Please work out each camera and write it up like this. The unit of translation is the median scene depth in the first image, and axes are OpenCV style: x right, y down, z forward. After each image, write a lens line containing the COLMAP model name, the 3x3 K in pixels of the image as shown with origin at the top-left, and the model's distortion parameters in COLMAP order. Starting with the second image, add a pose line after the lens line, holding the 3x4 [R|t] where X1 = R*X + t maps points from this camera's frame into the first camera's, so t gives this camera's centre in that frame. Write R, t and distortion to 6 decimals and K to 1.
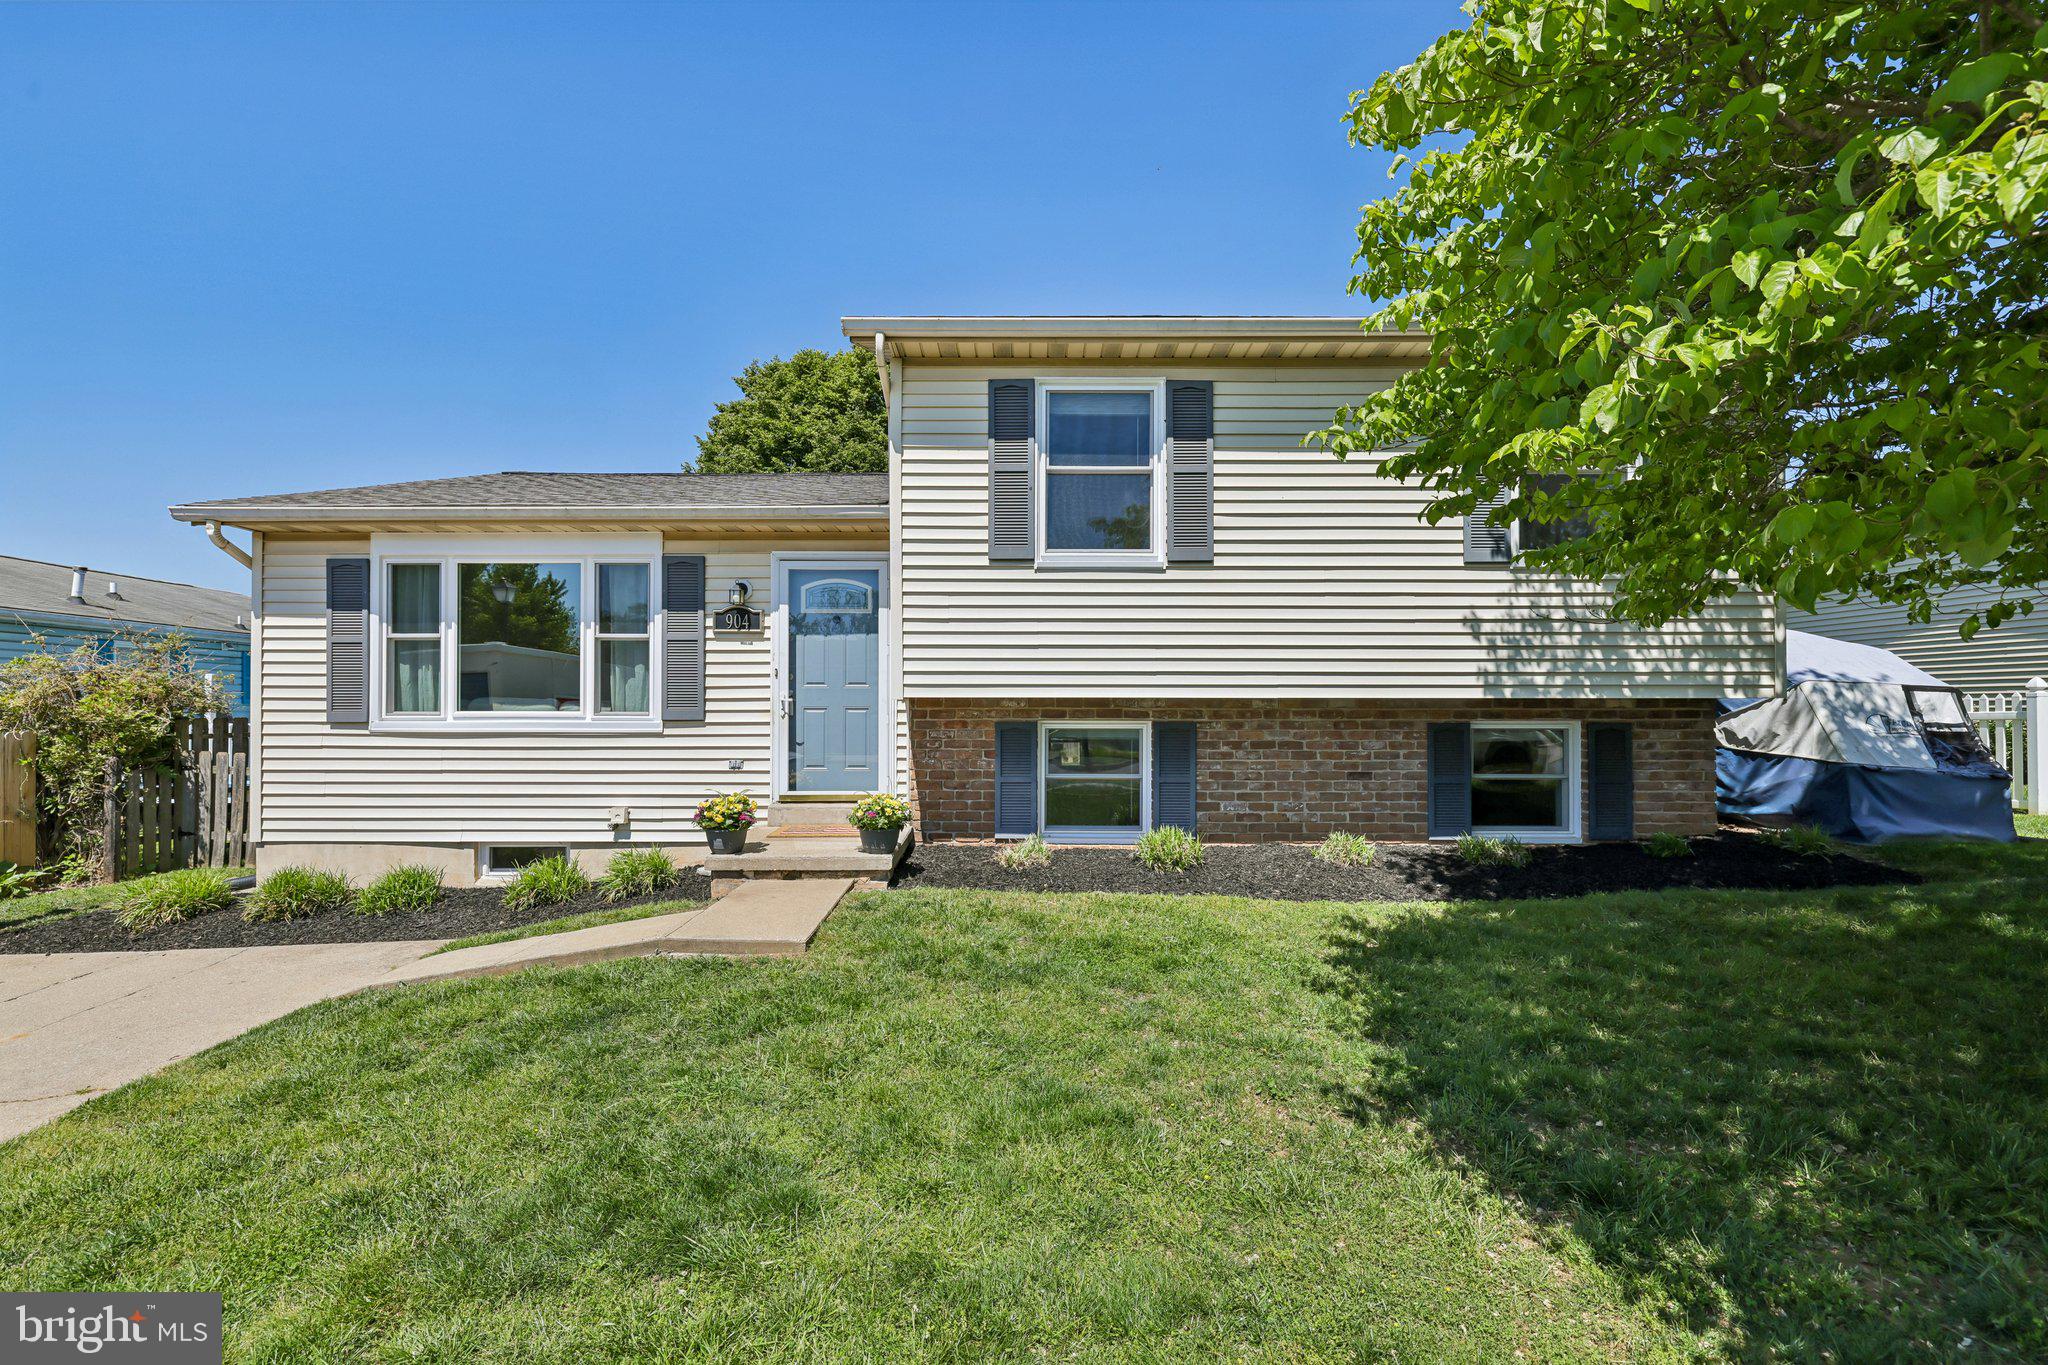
lens RADIAL K [[865.5, 0, 1004.2], [0, 865.5, 706.9], [0, 0, 1]] dist [-0.003758, 0.000586]
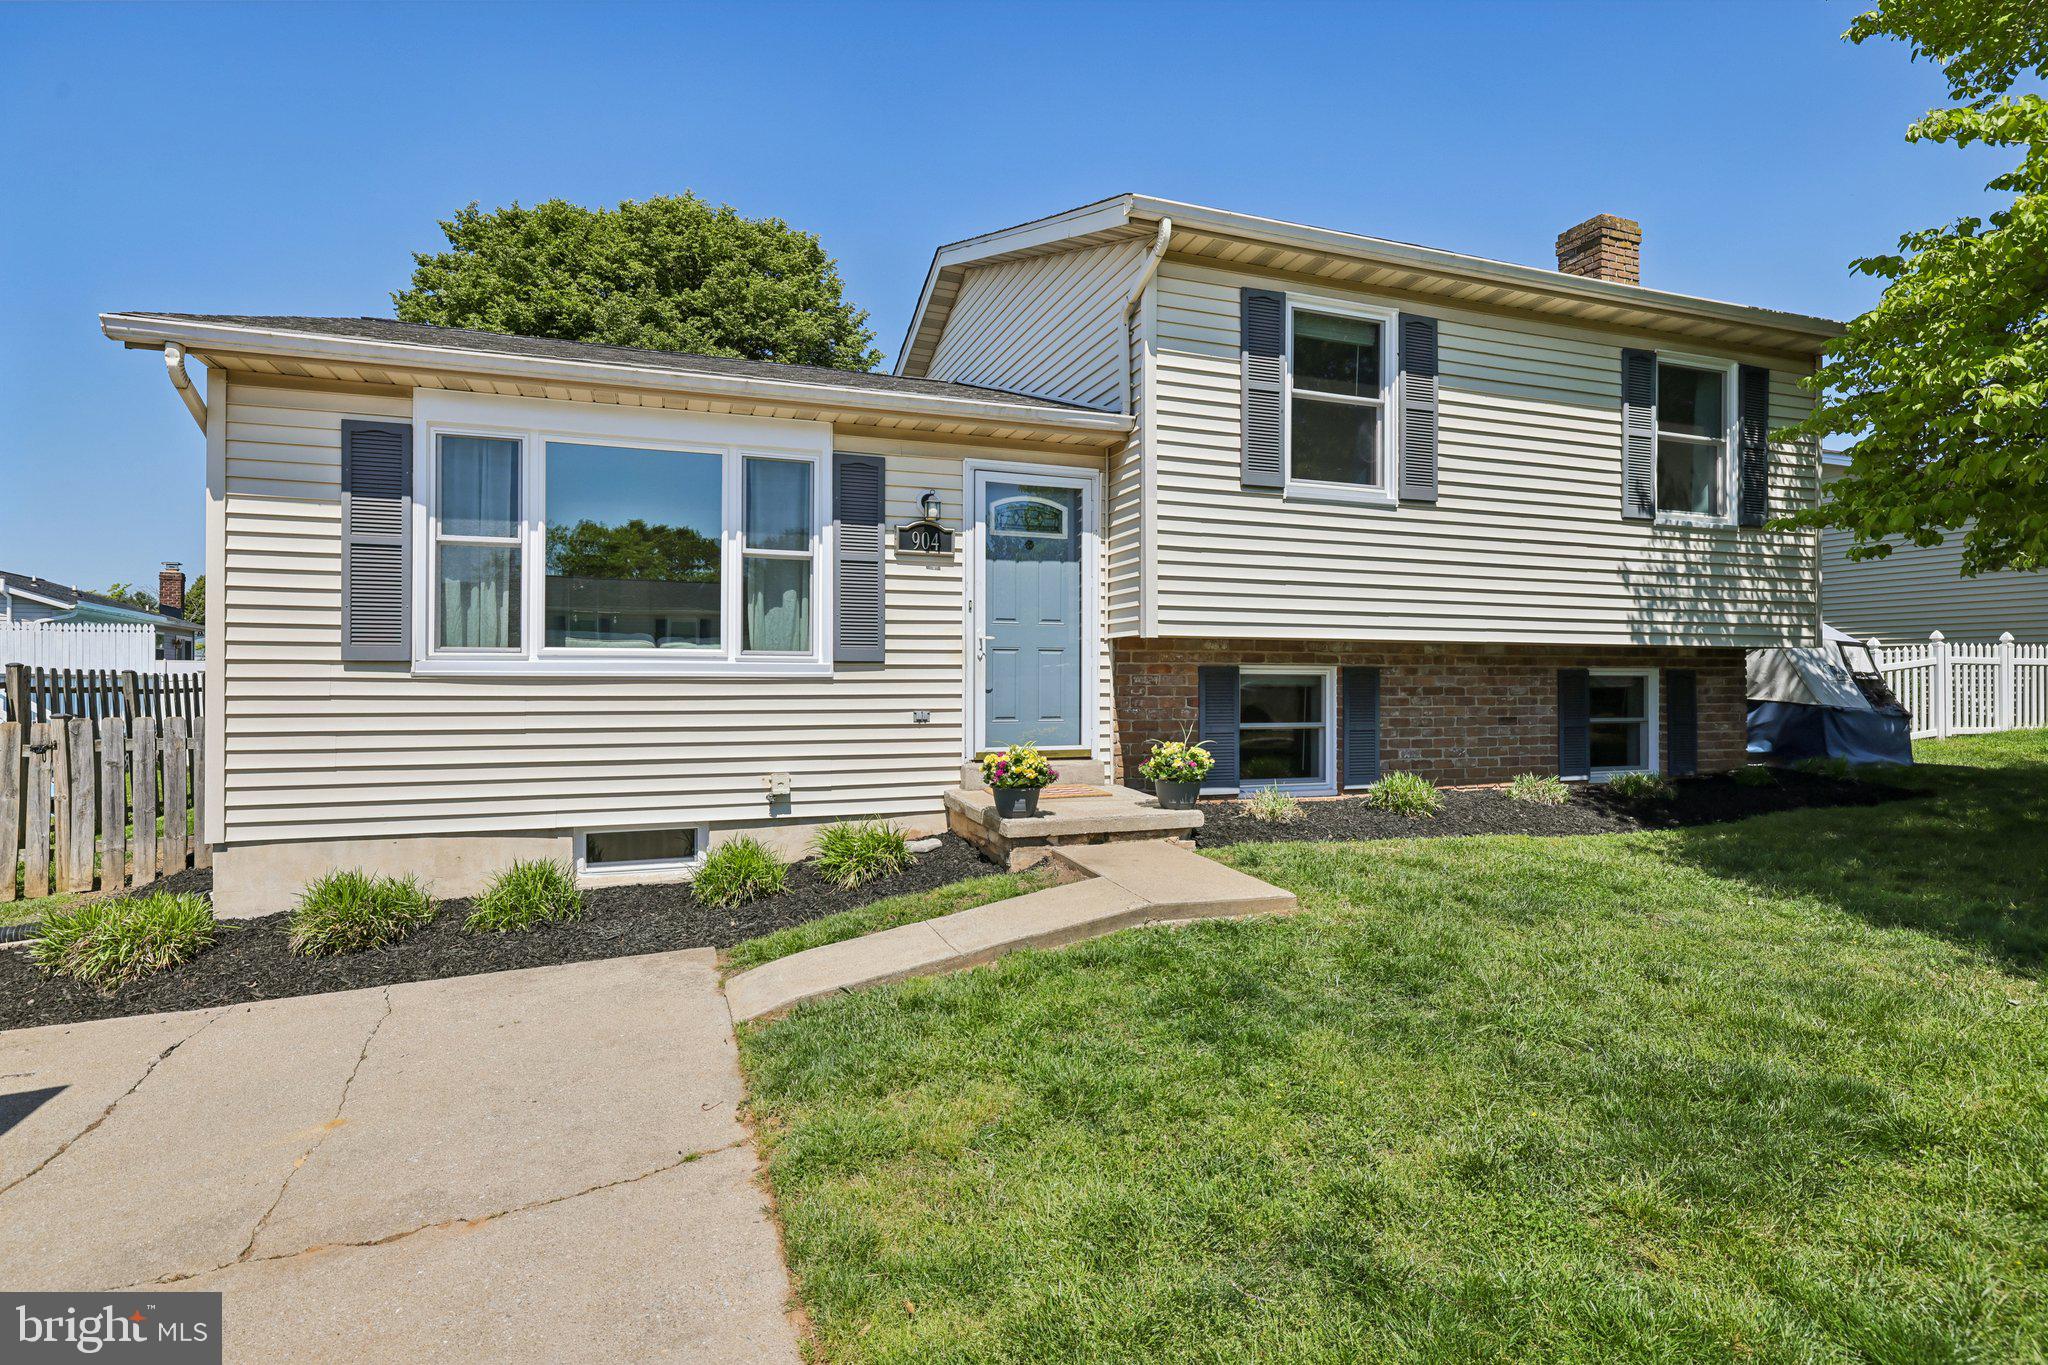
lens RADIAL K [[1015.8, 0, 1018.6], [0, 1015.8, 675.5], [0, 0, 1]] dist [-0.001527, 0.000451]
pose [[0.939647, 0.002025, 0.342139, -0.555057], [-0.001342, 0.999997, -0.002232, 0.030143], [-0.342143, 0.001639, 0.939647, 0.071054]]
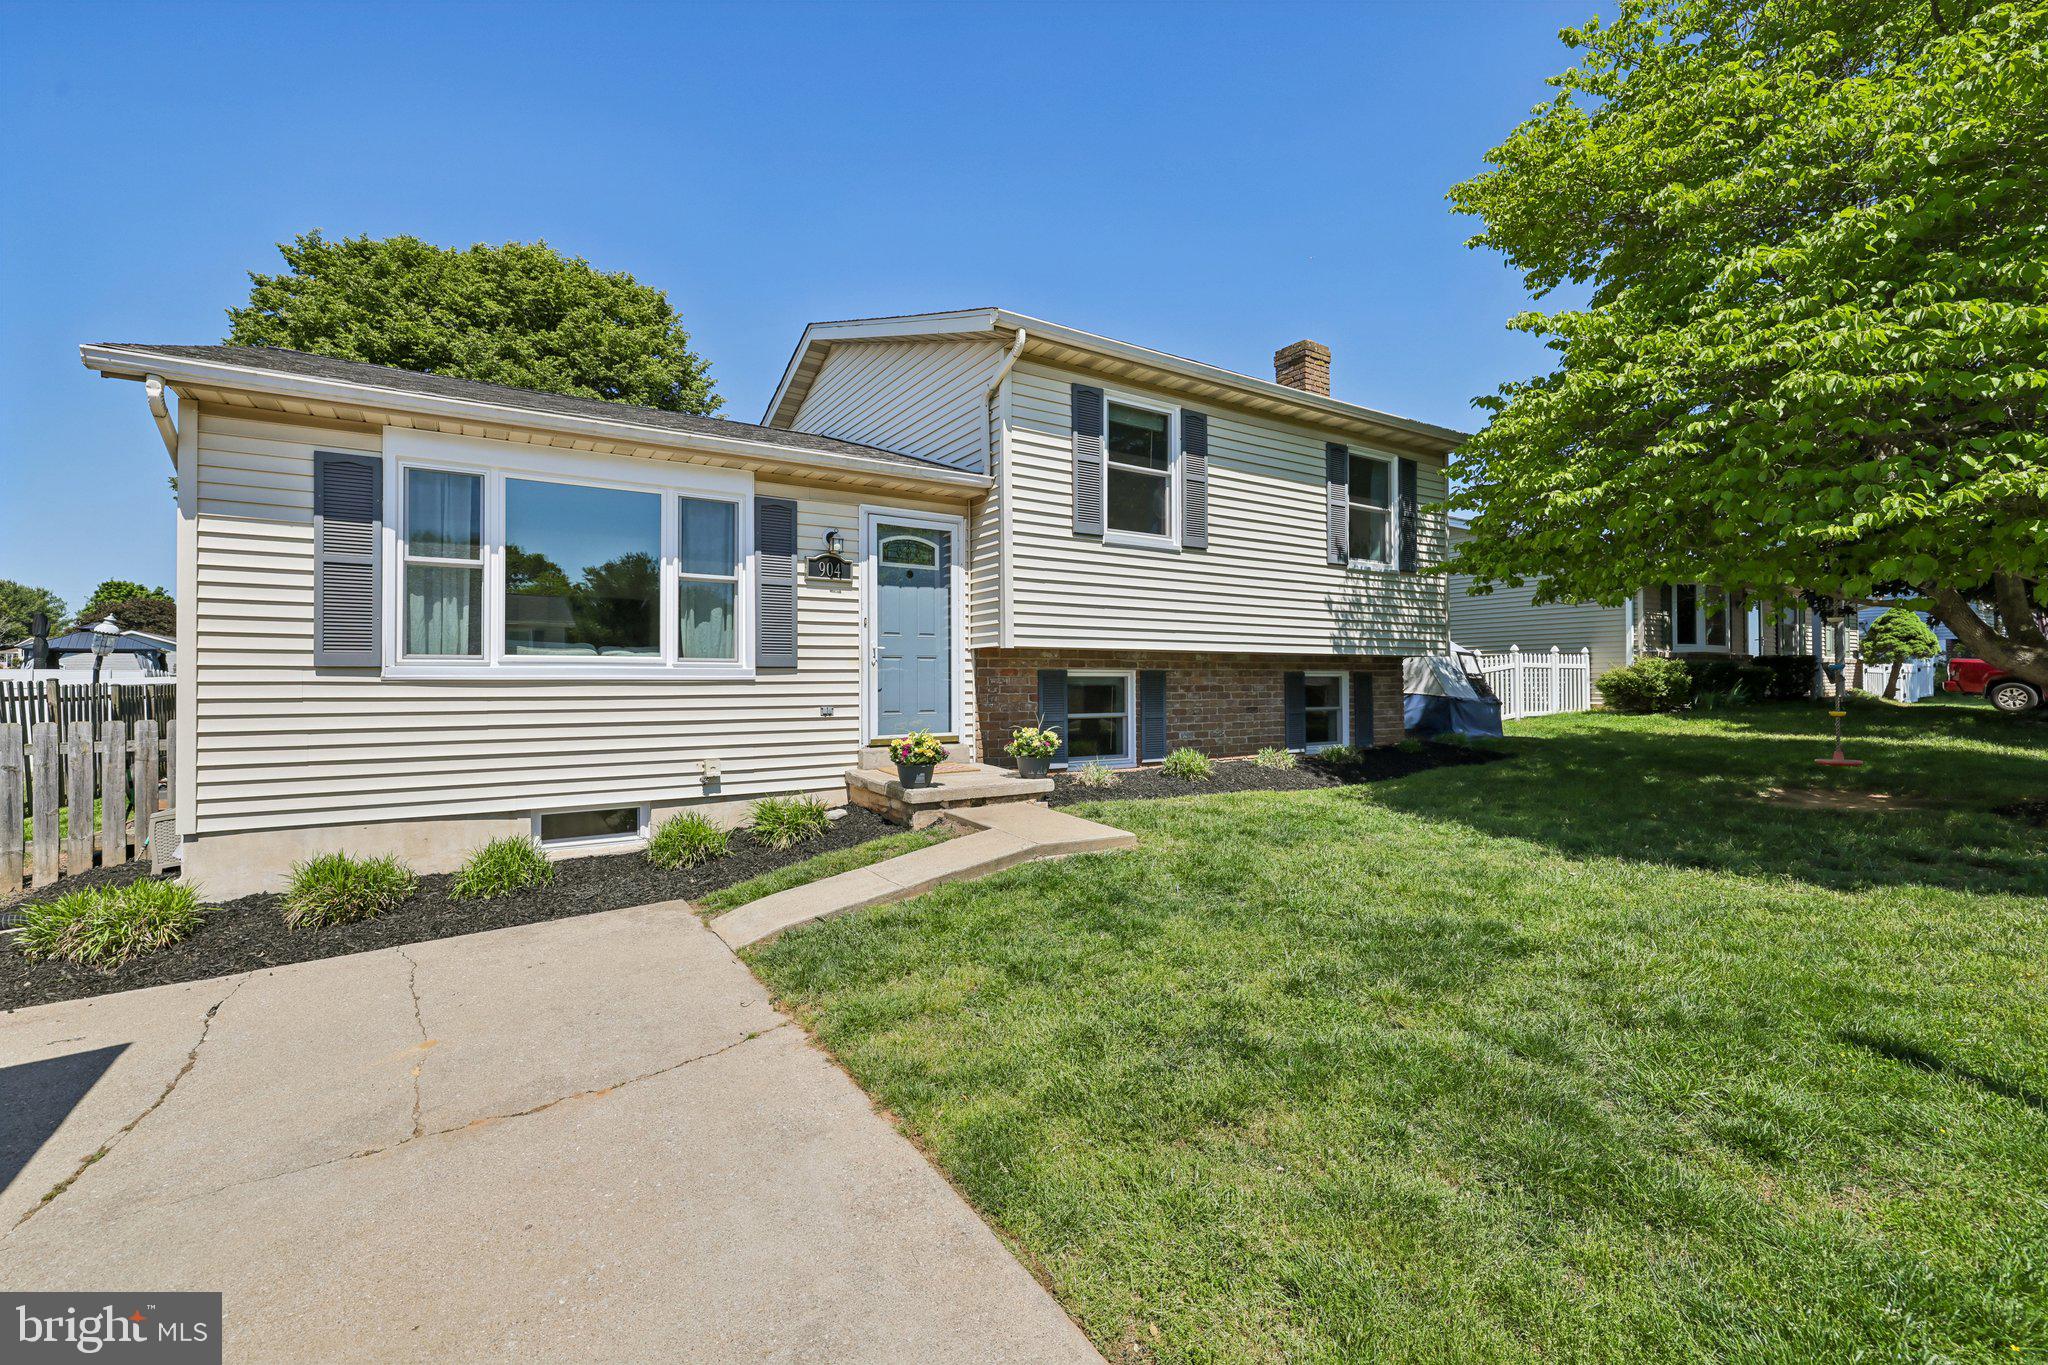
lens RADIAL K [[865.5, 0, 1023.1], [0, 865.5, 674.9], [0, 0, 1]] dist [-0.003758, 0.000586]
pose [[0.839977, 0.000521, 0.542622, -0.669681], [0.004807, 0.999953, -0.008402, 0.034117], [-0.542601, 0.009666, 0.839935, 0.028945]]
